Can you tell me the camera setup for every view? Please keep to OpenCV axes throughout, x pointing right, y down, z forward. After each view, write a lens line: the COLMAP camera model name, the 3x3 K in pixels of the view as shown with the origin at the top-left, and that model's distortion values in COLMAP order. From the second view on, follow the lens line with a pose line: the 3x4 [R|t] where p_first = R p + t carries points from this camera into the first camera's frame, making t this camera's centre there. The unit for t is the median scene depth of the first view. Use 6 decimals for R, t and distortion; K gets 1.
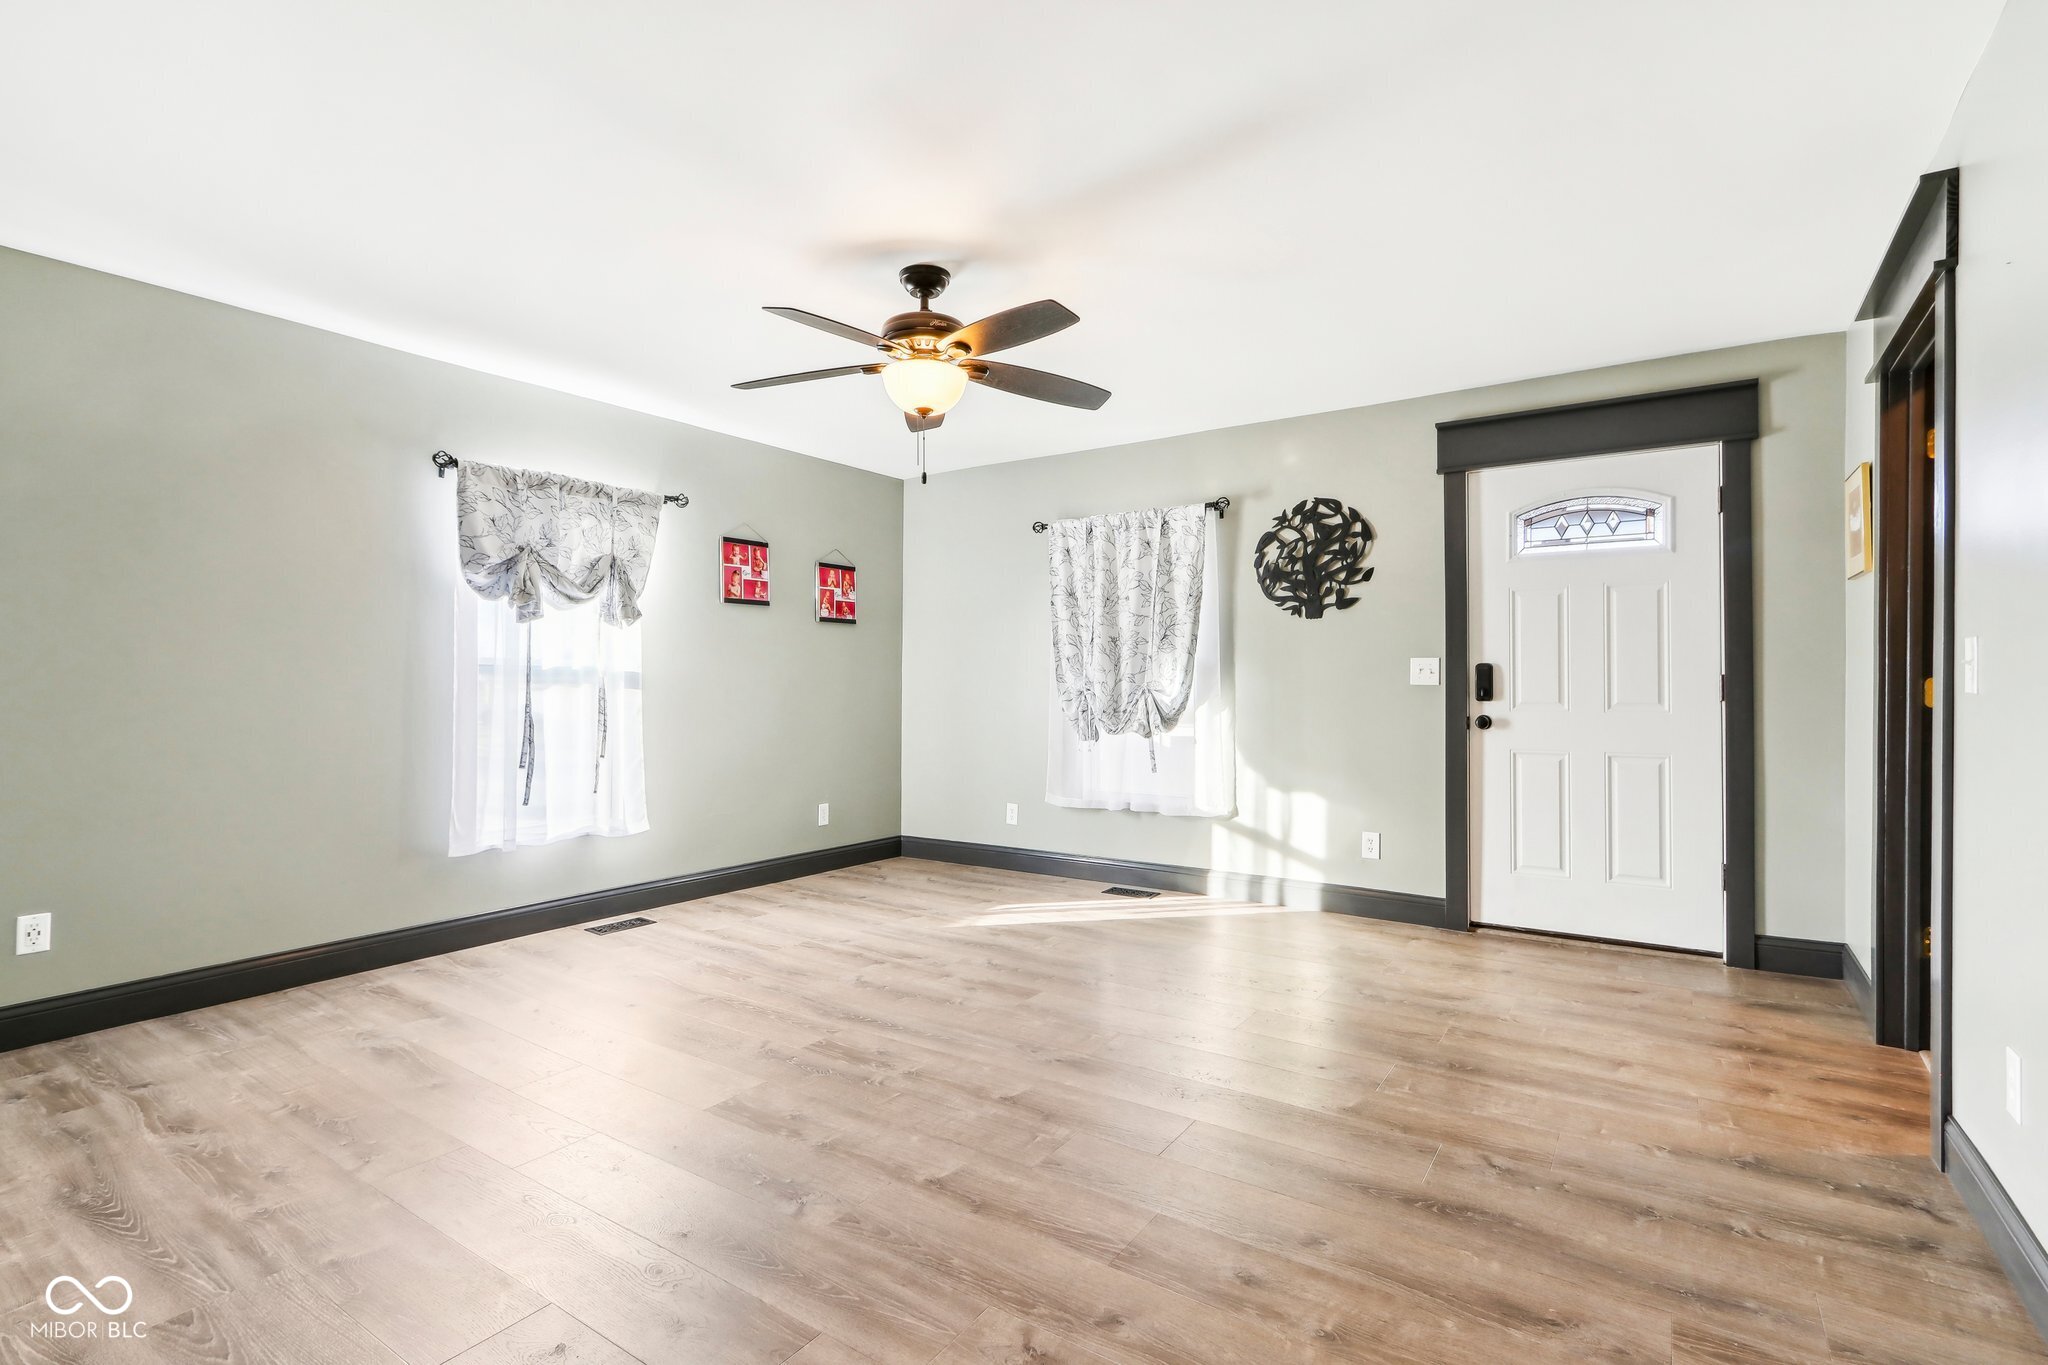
lens RADIAL K [[960.8, 0, 1020.4], [0, 960.8, 679.1], [0, 0, 1]] dist [0.000039, 0.002940]
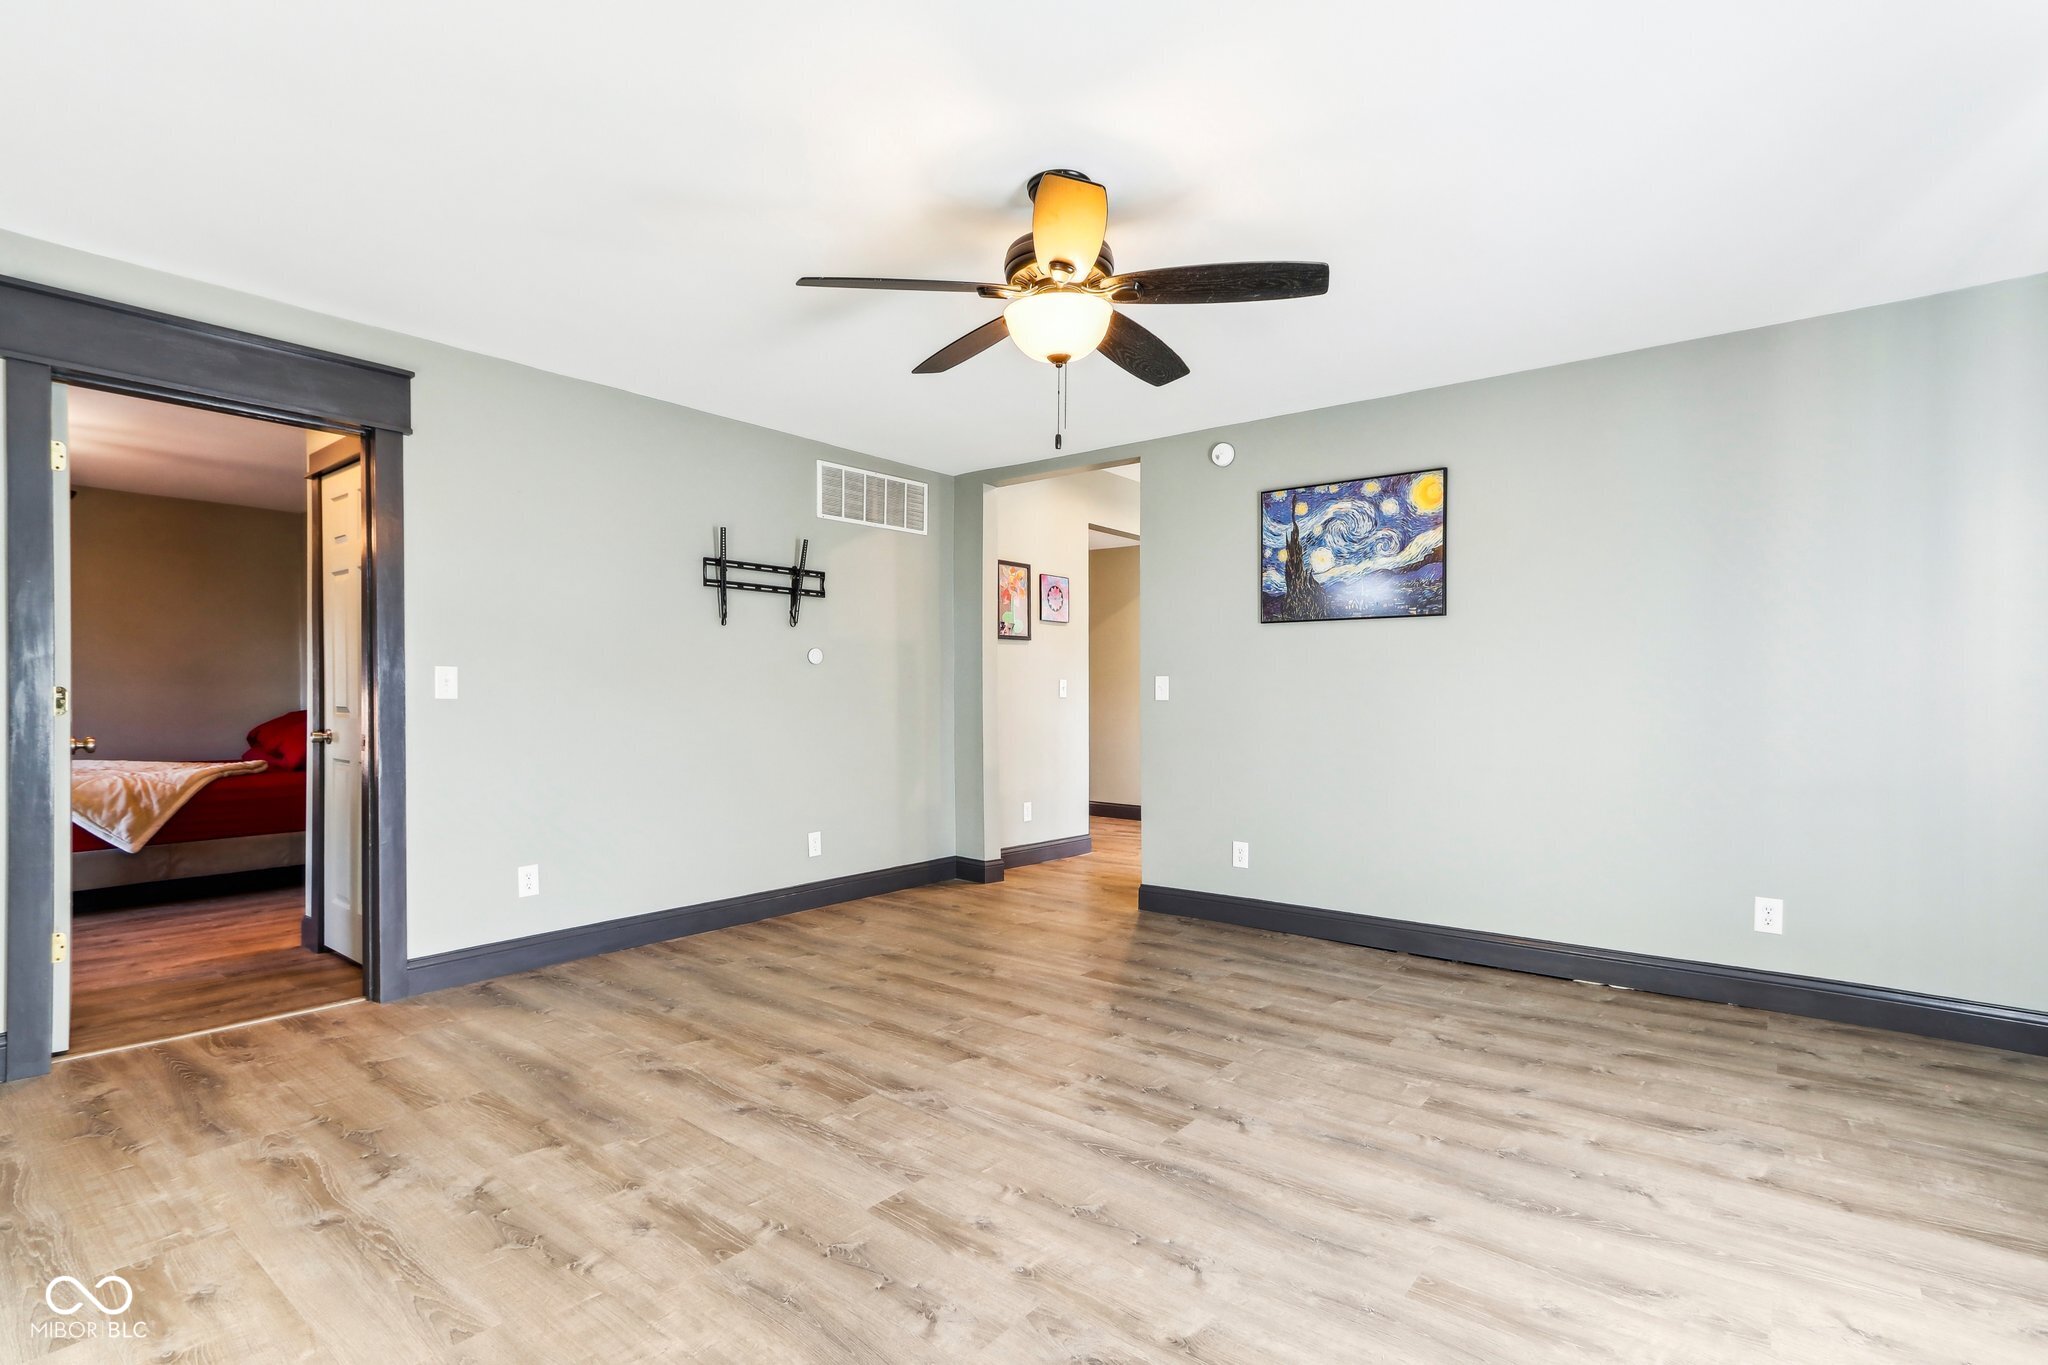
lens RADIAL K [[960.8, 0, 1026.0], [0, 960.8, 686.0], [0, 0, 1]] dist [0.000039, 0.002940]
pose [[-0.997092, -0.003568, 0.076127, -0.151380], [-0.004437, 0.999927, -0.011252, 0.004941], [-0.076081, -0.011557, -0.997035, 2.010720]]
